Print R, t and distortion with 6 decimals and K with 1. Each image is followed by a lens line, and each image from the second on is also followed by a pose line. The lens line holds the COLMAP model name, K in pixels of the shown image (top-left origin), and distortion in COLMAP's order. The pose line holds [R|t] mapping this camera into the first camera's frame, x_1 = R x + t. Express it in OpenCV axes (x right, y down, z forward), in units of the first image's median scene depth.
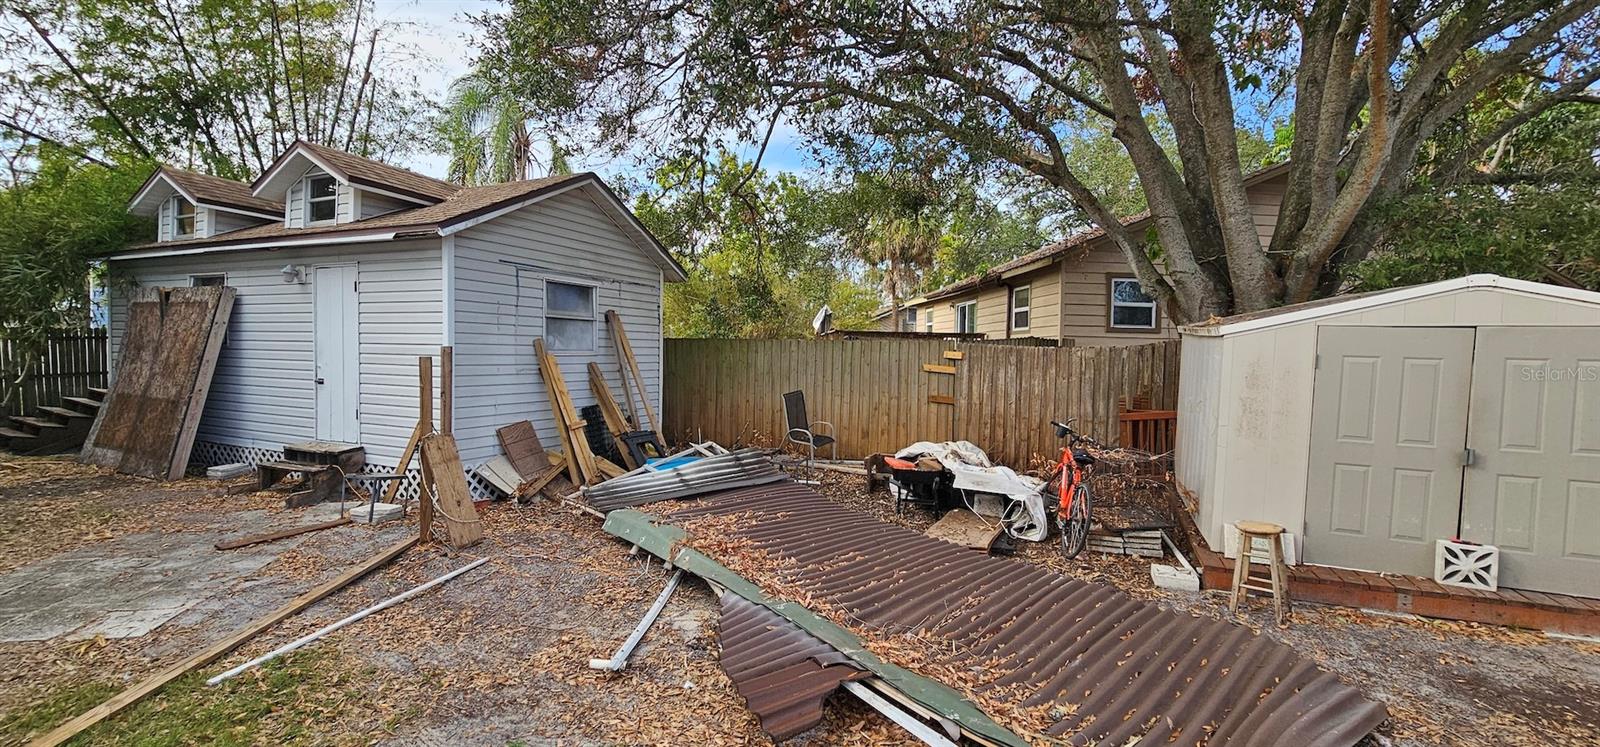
lens RADIAL K [[652.2, 0, 802.4], [0, 652.2, 367.1], [0, 0, 1]] dist [-0.000119, -0.000287]
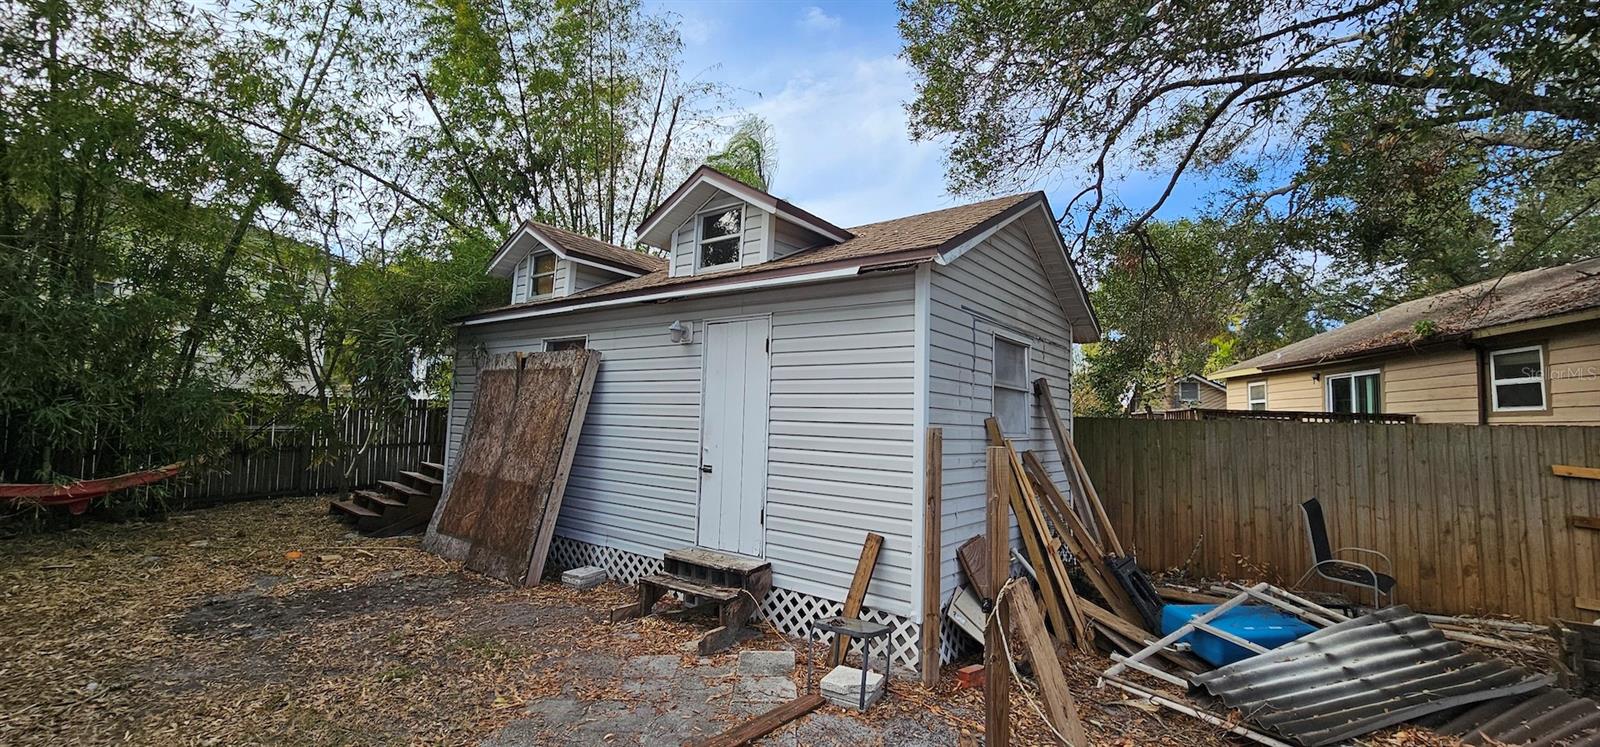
lens RADIAL K [[652.2, 0, 802.4], [0, 652.2, 367.1], [0, 0, 1]] dist [-0.000119, -0.000287]
pose [[0.971063, -0.005642, -0.238756, -0.414629], [-0.022286, 0.993218, -0.114112, -0.011477], [0.237781, 0.116131, 0.964352, 0.251541]]
